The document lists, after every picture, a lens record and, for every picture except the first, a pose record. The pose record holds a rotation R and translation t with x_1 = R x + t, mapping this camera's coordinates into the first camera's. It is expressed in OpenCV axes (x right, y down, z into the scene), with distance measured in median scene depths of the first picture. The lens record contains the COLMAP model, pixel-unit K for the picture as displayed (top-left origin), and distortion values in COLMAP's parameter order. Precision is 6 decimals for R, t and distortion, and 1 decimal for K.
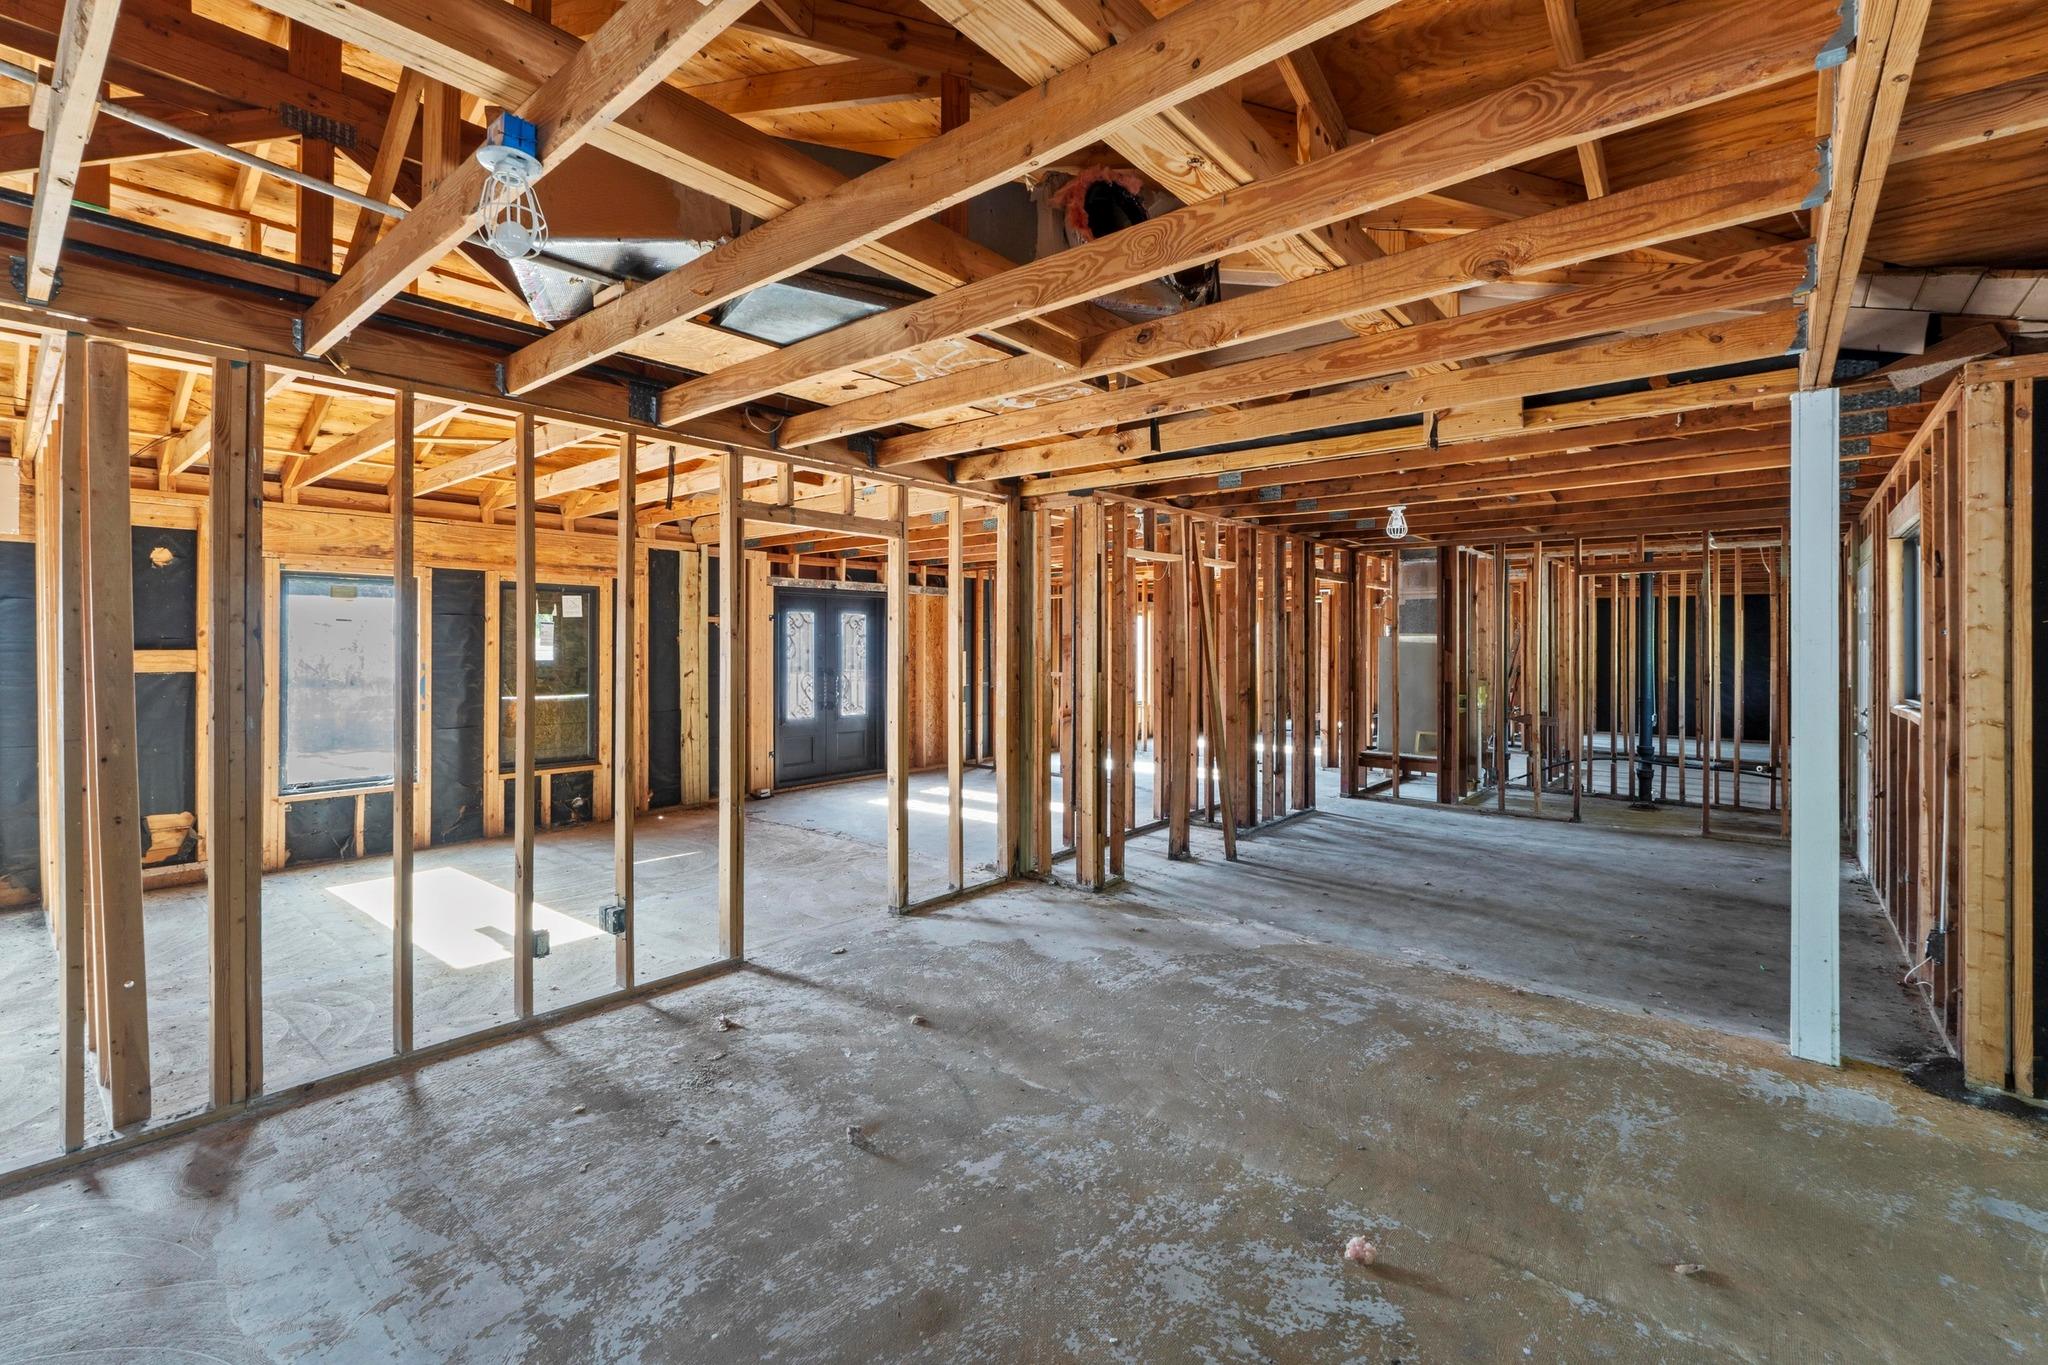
lens RADIAL K [[878.7, 0, 1020.8], [0, 878.7, 647.9], [0, 0, 1]] dist [0.001861, 0.000113]
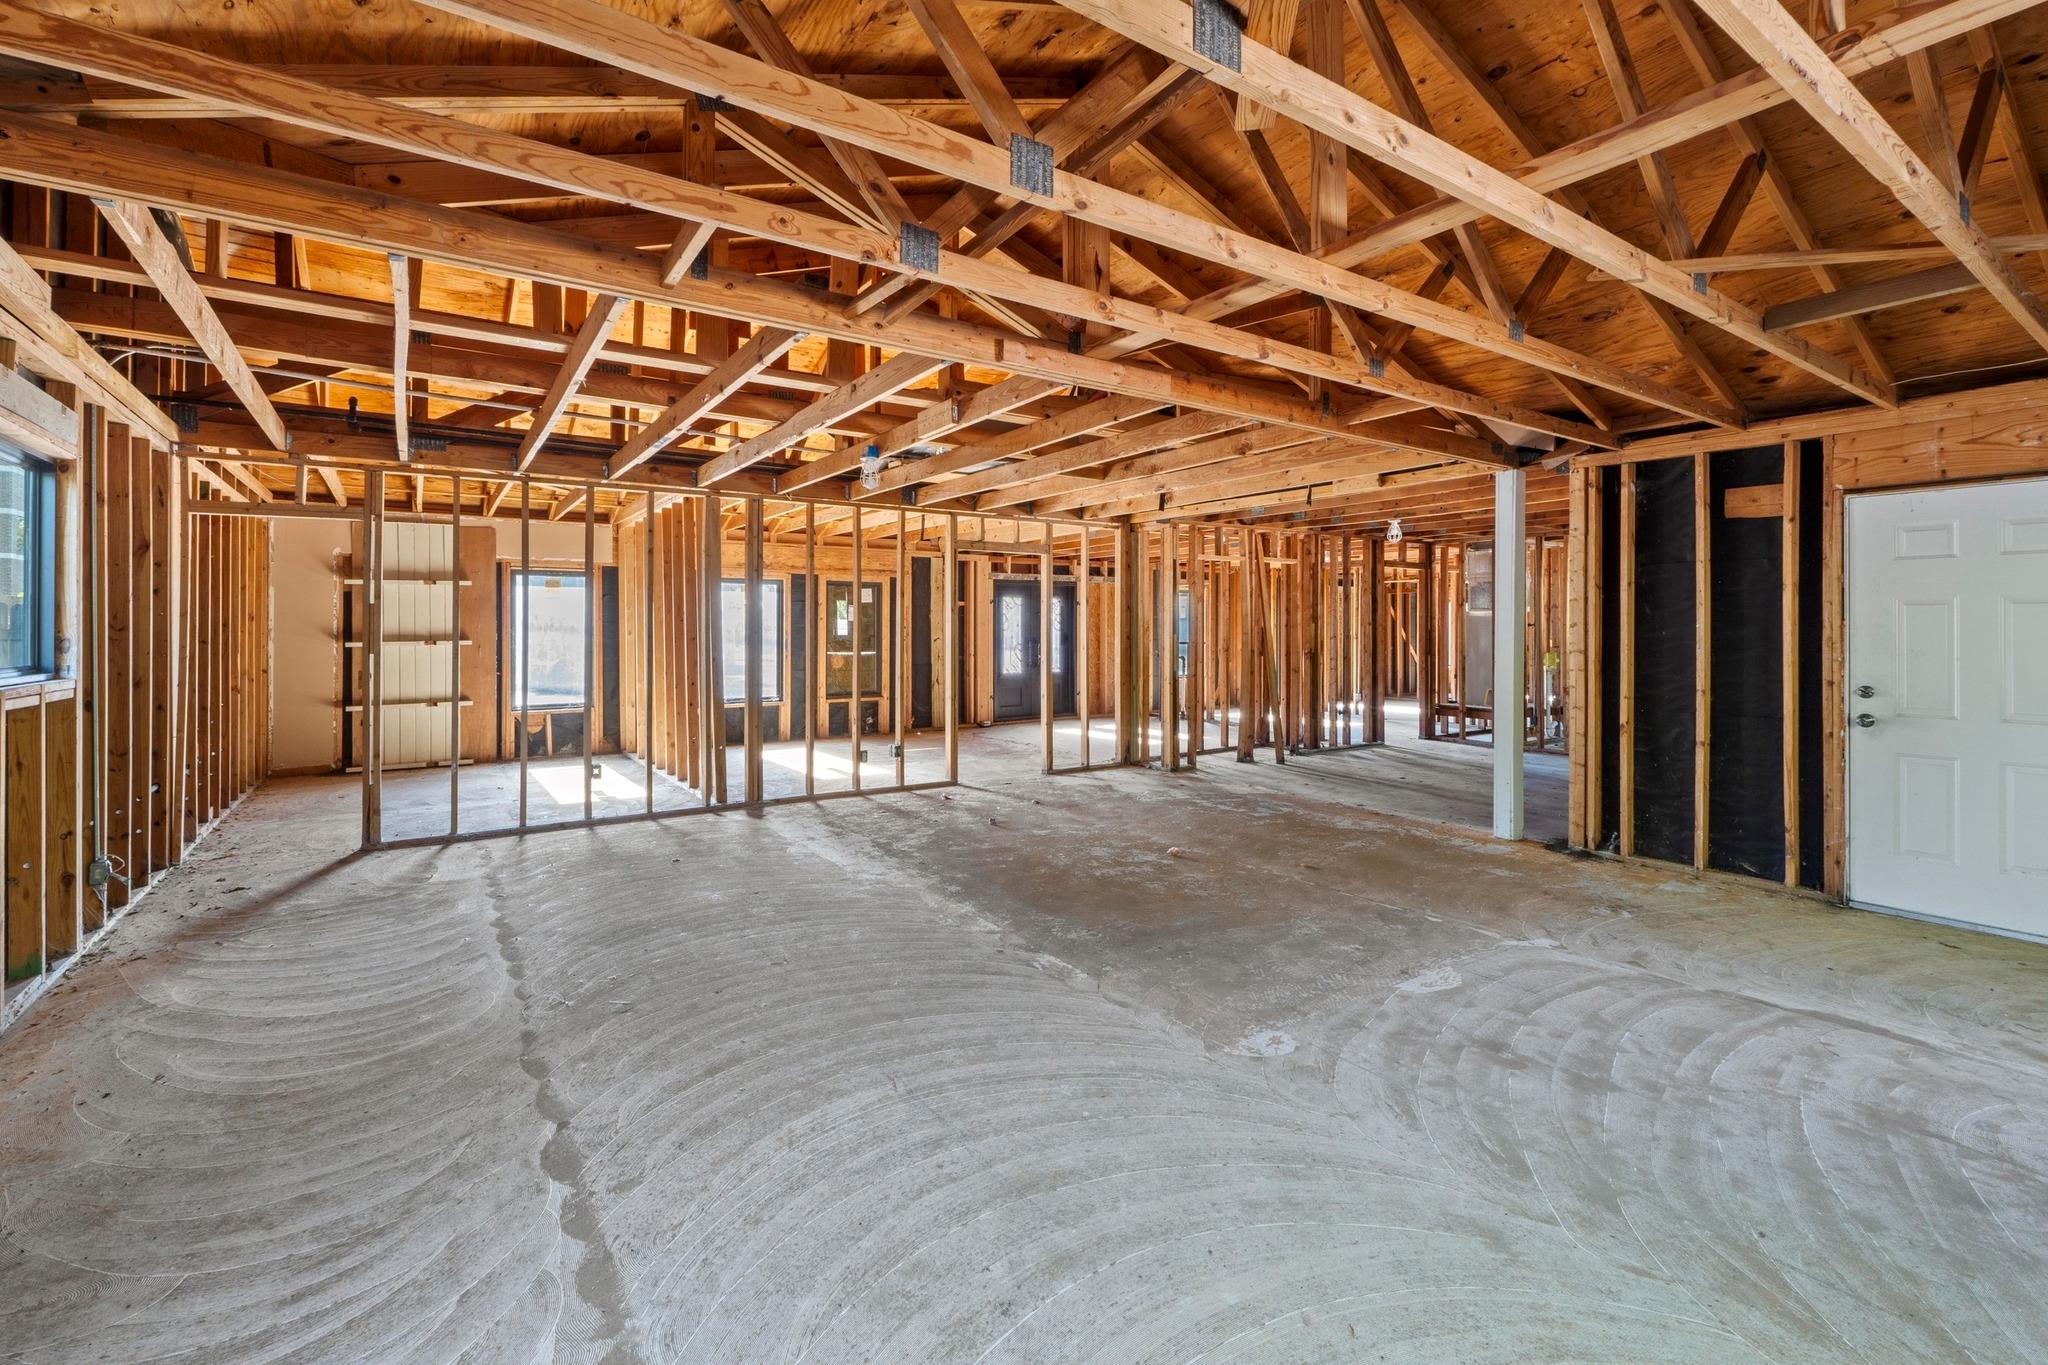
lens RADIAL K [[878.7, 0, 1019.2], [0, 878.7, 625.3], [0, 0, 1]] dist [0.001861, 0.000113]
pose [[0.961009, -0.002135, -0.276509, 0.426176], [0.000254, 0.999977, -0.006838, 0.038606], [0.276517, 0.006501, 0.960987, -0.992557]]
